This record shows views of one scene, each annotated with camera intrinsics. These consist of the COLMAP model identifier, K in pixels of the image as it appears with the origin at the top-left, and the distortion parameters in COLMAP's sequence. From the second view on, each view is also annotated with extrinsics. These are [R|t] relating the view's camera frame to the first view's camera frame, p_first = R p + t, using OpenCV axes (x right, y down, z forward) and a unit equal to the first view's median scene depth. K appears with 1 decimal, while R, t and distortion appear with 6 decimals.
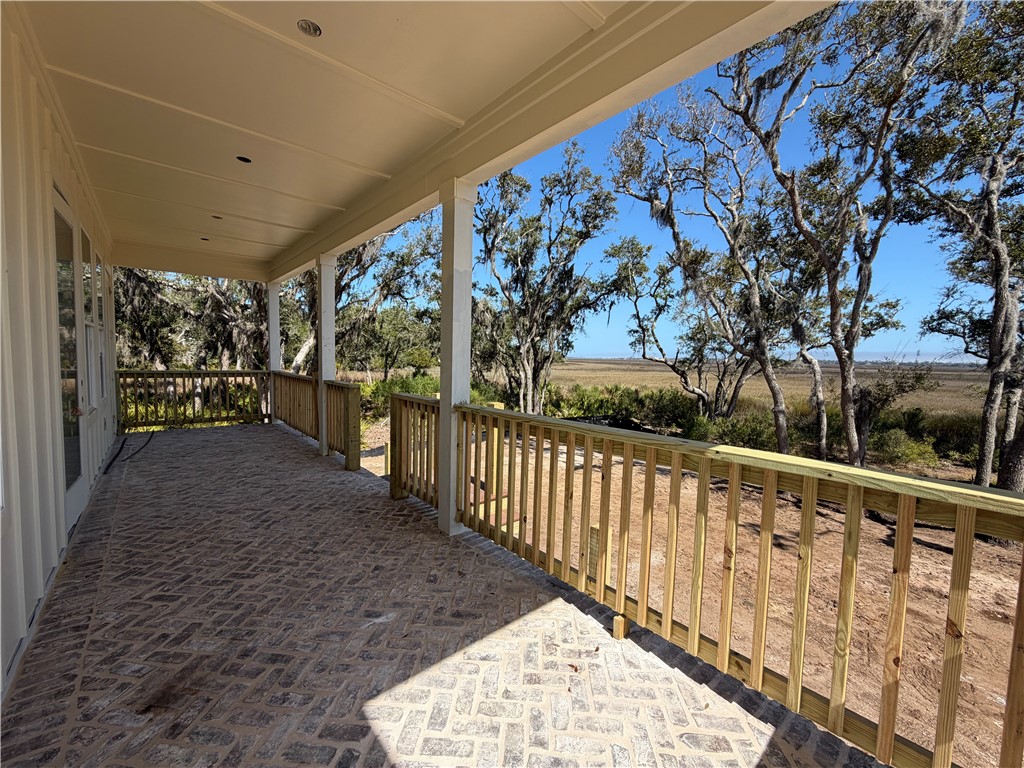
lens RADIAL K [[408.6, 0, 511.7], [0, 408.6, 387.8], [0, 0, 1]] dist [0.001281, -0.000234]
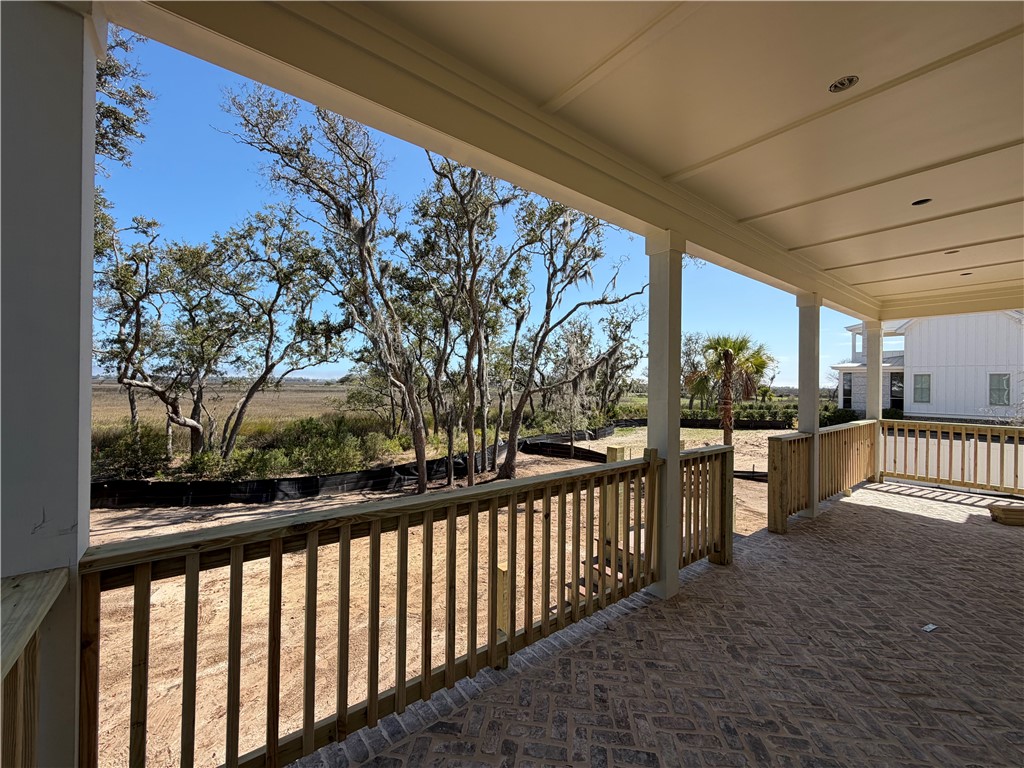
lens RADIAL K [[408.6, 0, 512.2], [0, 408.6, 383.4], [0, 0, 1]] dist [0.001281, -0.000234]
pose [[0.056994, -0.014628, 0.998267, -1.291273], [0.060440, 0.998109, 0.011175, -0.169923], [-0.996543, 0.059699, 0.057771, 1.488759]]
